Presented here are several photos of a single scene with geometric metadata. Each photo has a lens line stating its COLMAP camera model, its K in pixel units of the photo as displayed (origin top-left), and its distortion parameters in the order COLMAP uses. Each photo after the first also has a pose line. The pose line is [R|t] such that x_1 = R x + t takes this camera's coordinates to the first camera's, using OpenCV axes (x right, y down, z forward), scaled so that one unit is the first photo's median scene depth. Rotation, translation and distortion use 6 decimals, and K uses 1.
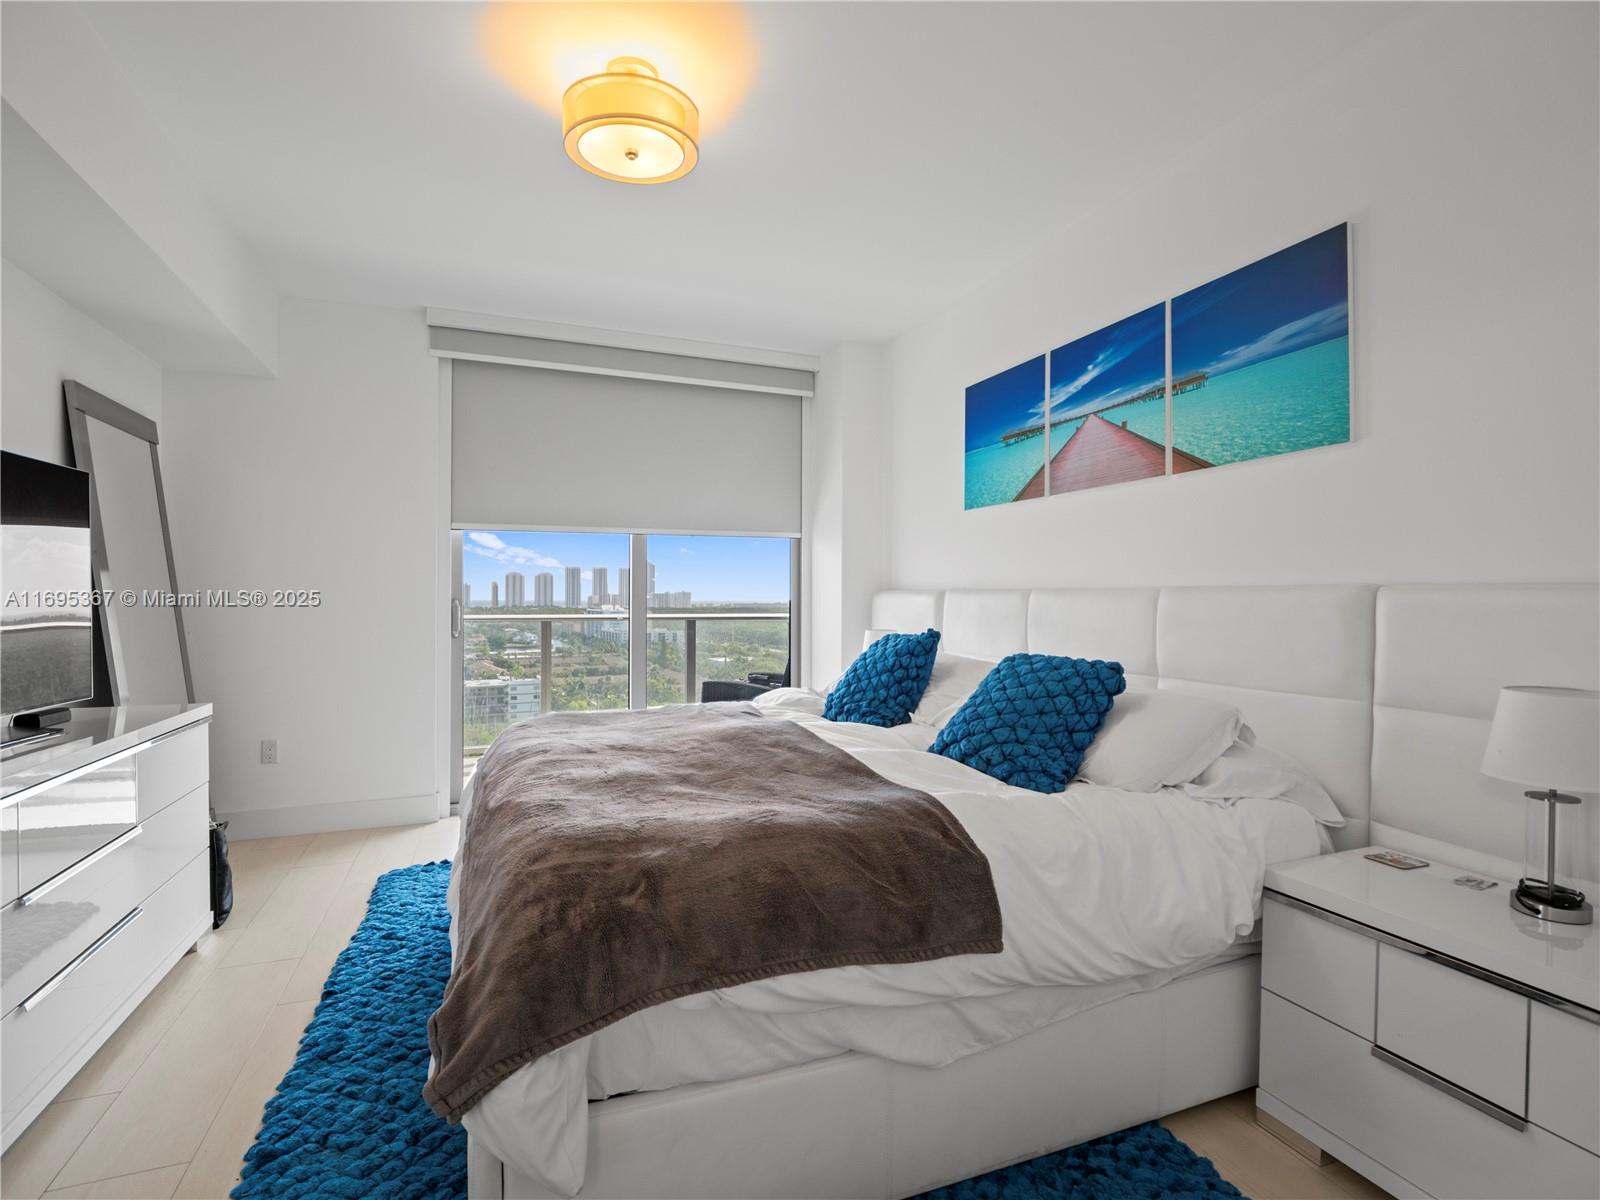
lens RADIAL K [[775.4, 0, 800.0], [0, 775.4, 600.0], [0, 0, 1]] dist [-0.000773, -0.014585]
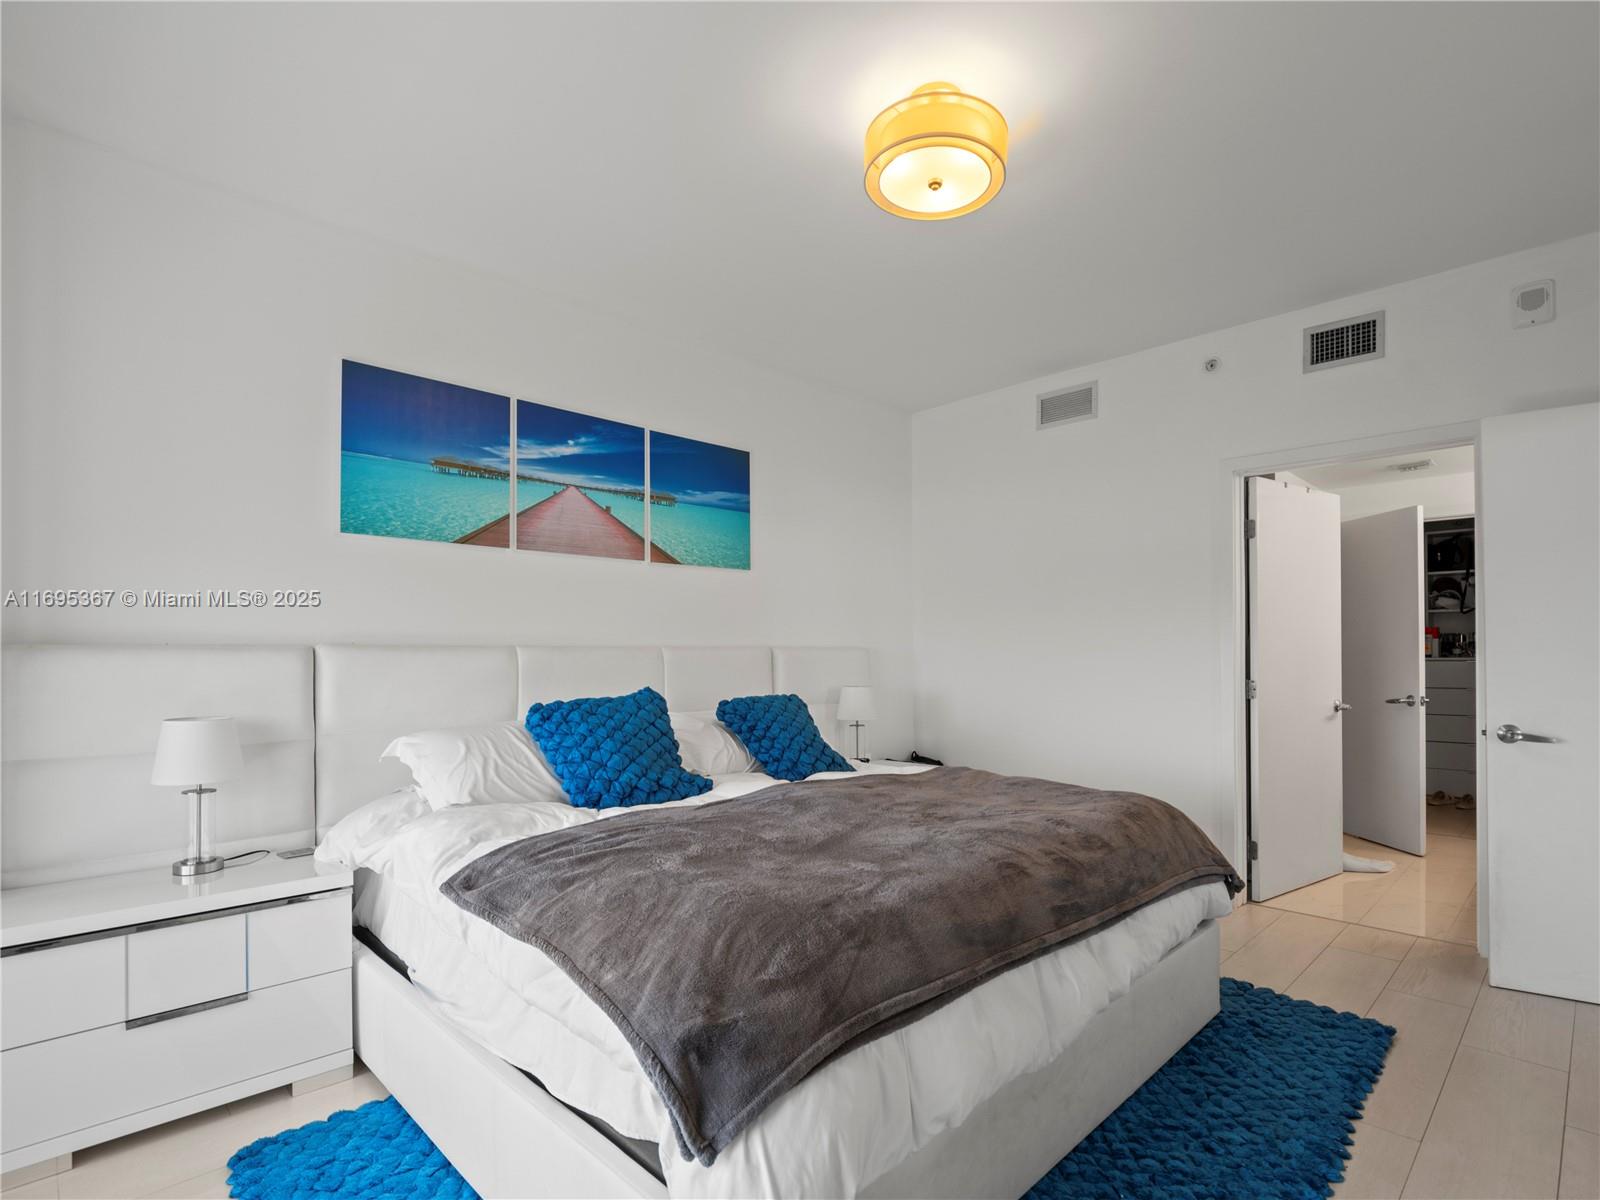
lens RADIAL K [[800.5, 0, 798.9], [0, 800.5, 650.5], [0, 0, 1]] dist [-0.000655, -0.000521]
pose [[-0.392329, 0.001420, 0.919824, -0.819907], [0.007727, 0.999969, 0.001752, -0.009025], [-0.919792, 0.007795, -0.392328, 1.206102]]
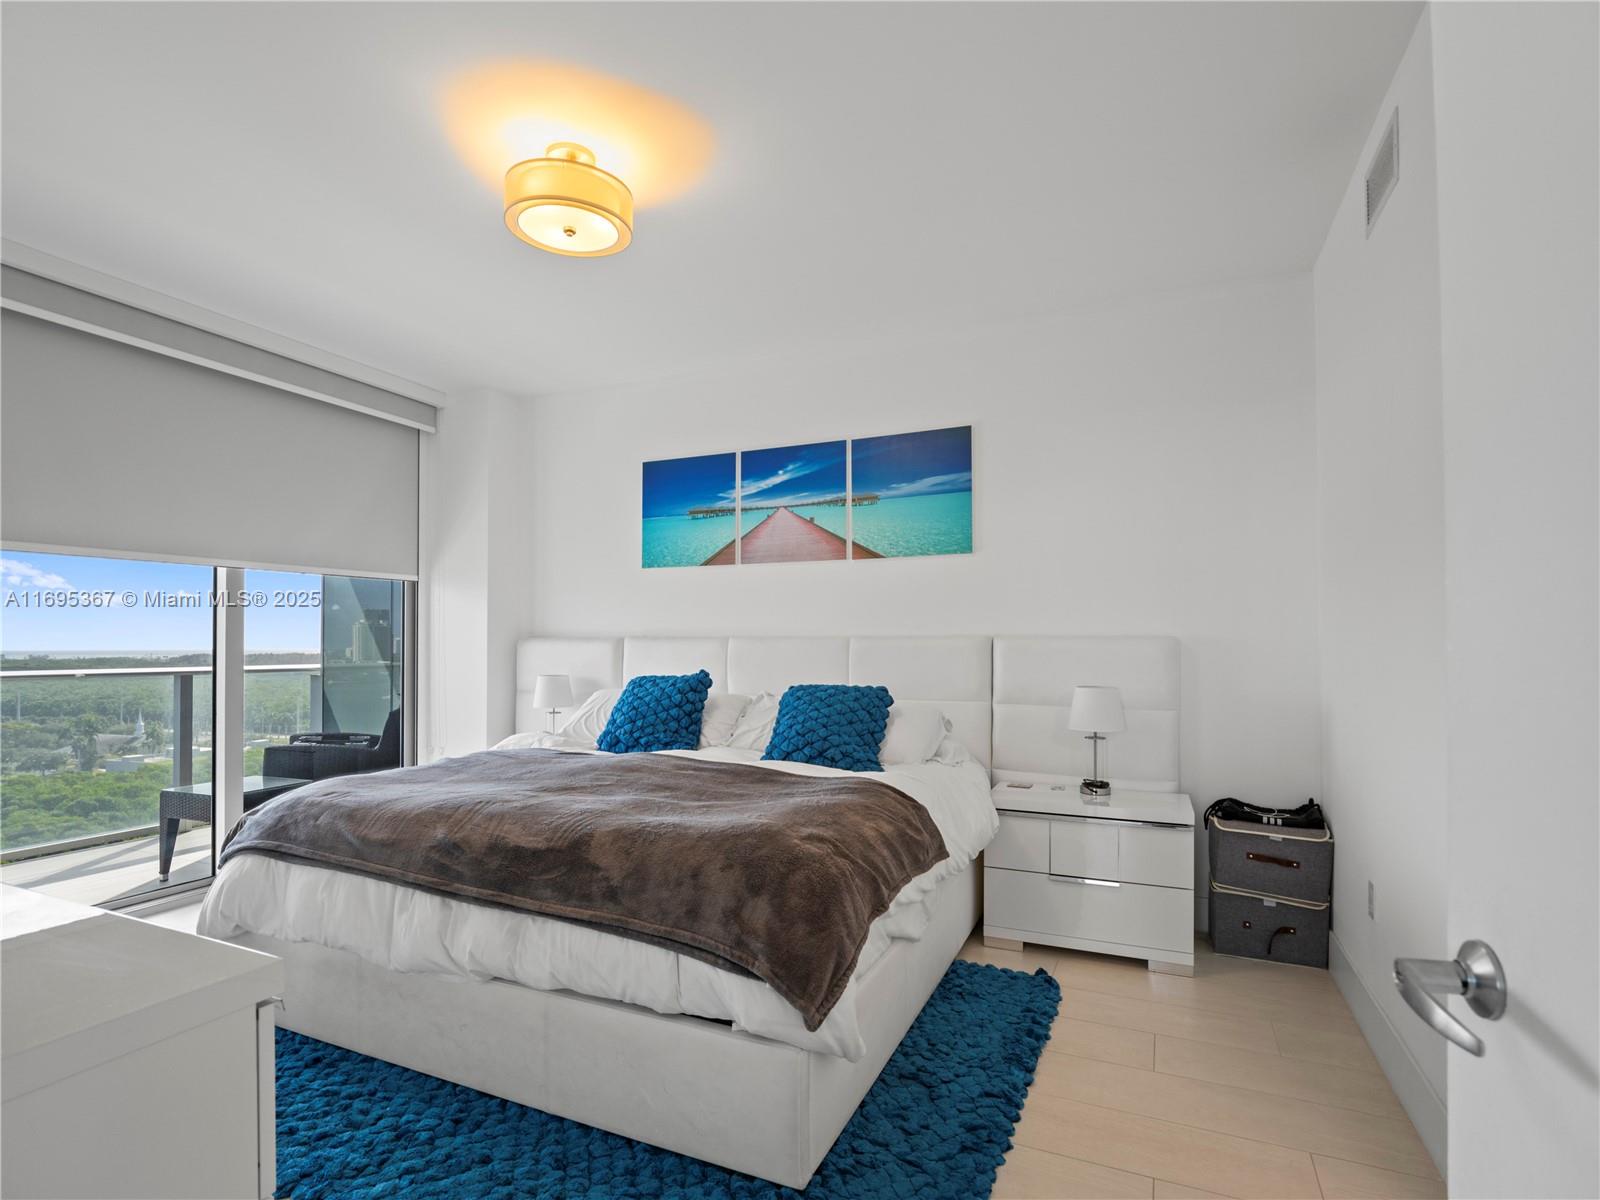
lens RADIAL K [[794.2, 0, 793.3], [0, 794.2, 636.9], [0, 0, 1]] dist [0.001923, 0.000077]
pose [[0.717246, 0.002026, 0.696817, -0.596511], [0.006056, 0.999940, -0.009141, -0.002424], [-0.696794, 0.010776, 0.717190, 0.001363]]
